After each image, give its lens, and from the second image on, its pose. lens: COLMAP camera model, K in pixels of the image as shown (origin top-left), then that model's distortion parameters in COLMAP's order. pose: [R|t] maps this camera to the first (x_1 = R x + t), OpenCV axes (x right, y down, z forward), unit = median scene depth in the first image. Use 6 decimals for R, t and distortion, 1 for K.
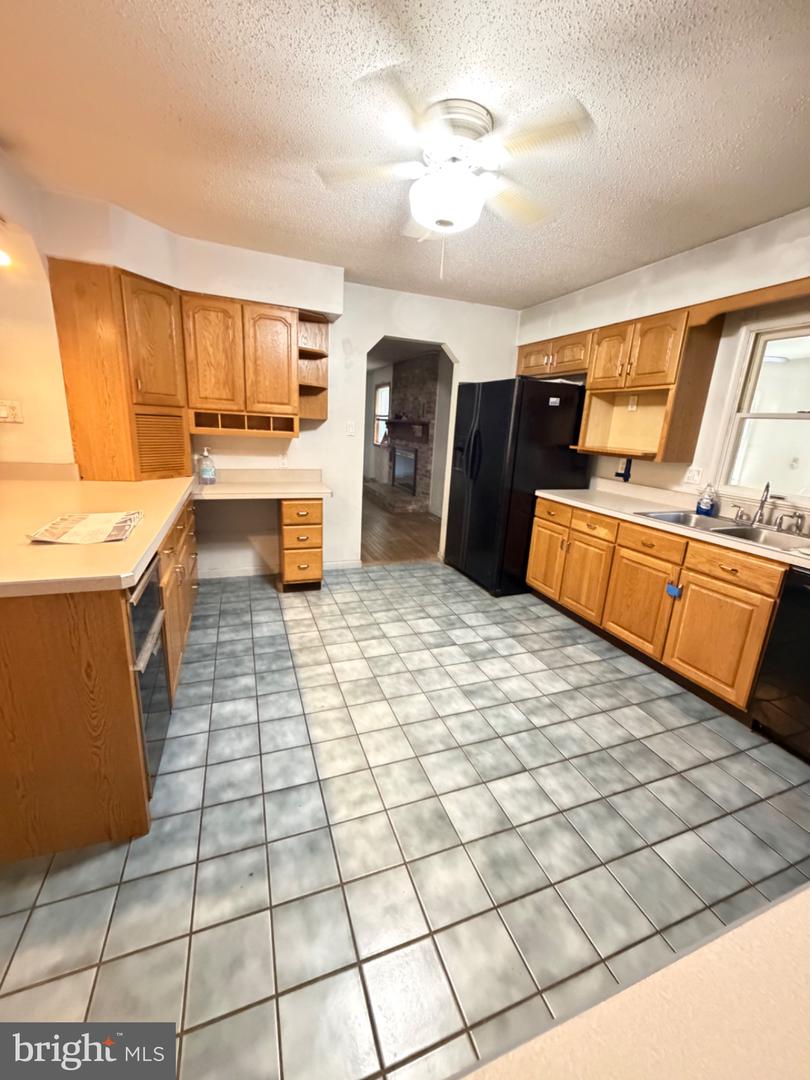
lens RADIAL K [[430.7, 0, 406.5], [0, 430.7, 536.5], [0, 0, 1]] dist [-0.001815, 0.000537]
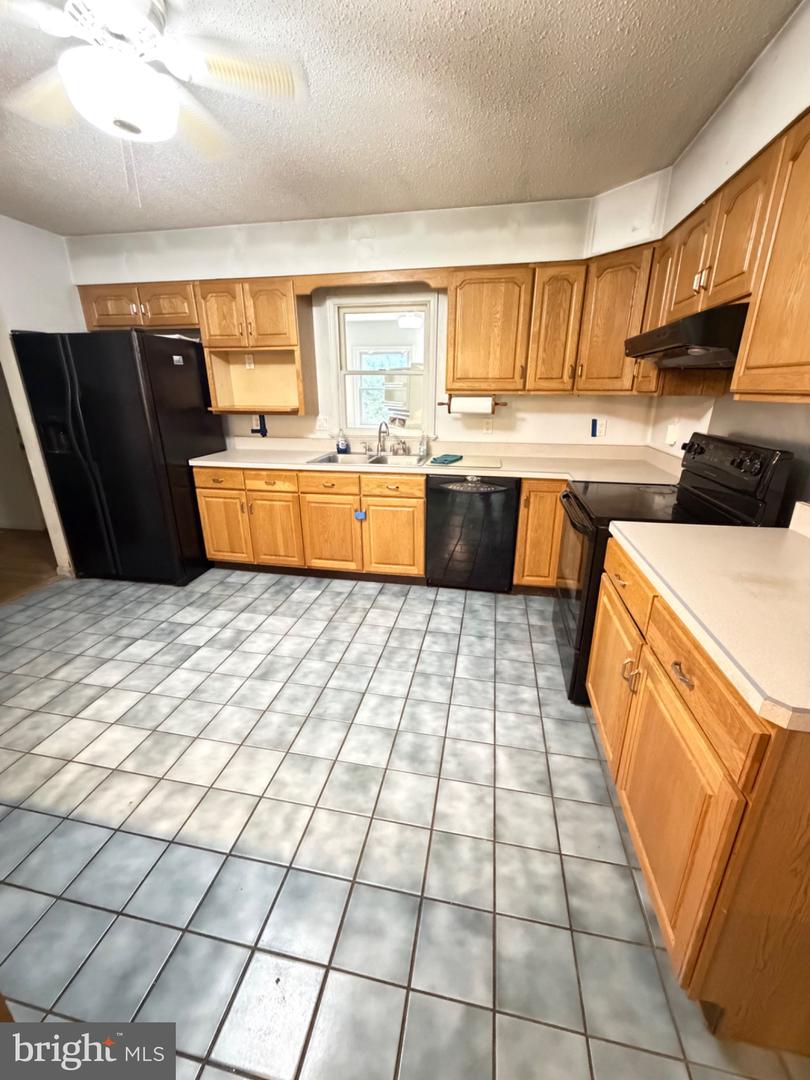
lens RADIAL K [[430.7, 0, 407.2], [0, 430.7, 536.1], [0, 0, 1]] dist [-0.001815, 0.000537]
pose [[0.526192, -0.324307, 0.786096, -0.315904], [0.242076, 0.943300, 0.227122, -0.069502], [-0.815182, 0.070785, 0.574864, 0.144234]]
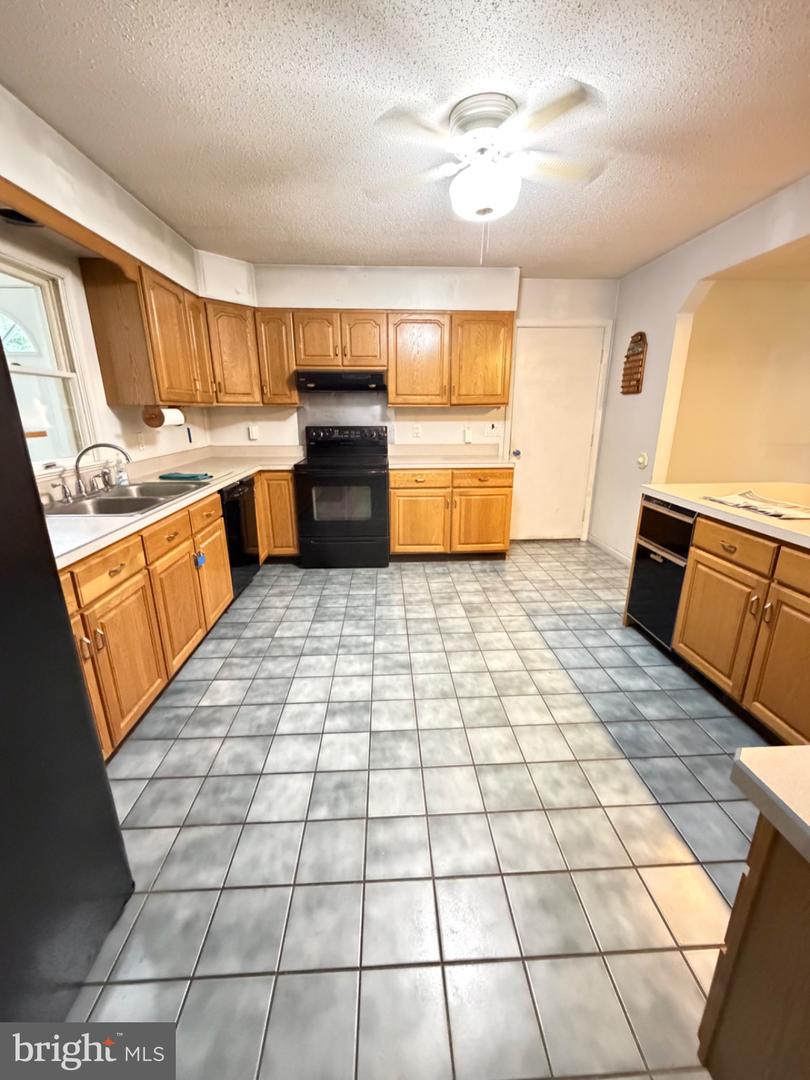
lens RADIAL K [[430.7, 0, 405.1], [0, 430.7, 535.7], [0, 0, 1]] dist [-0.001815, 0.000537]
pose [[-0.949887, -0.137876, 0.280545, -0.088854], [0.029773, 0.853489, 0.520259, -0.397999], [-0.311173, 0.502540, -0.806613, 1.529056]]
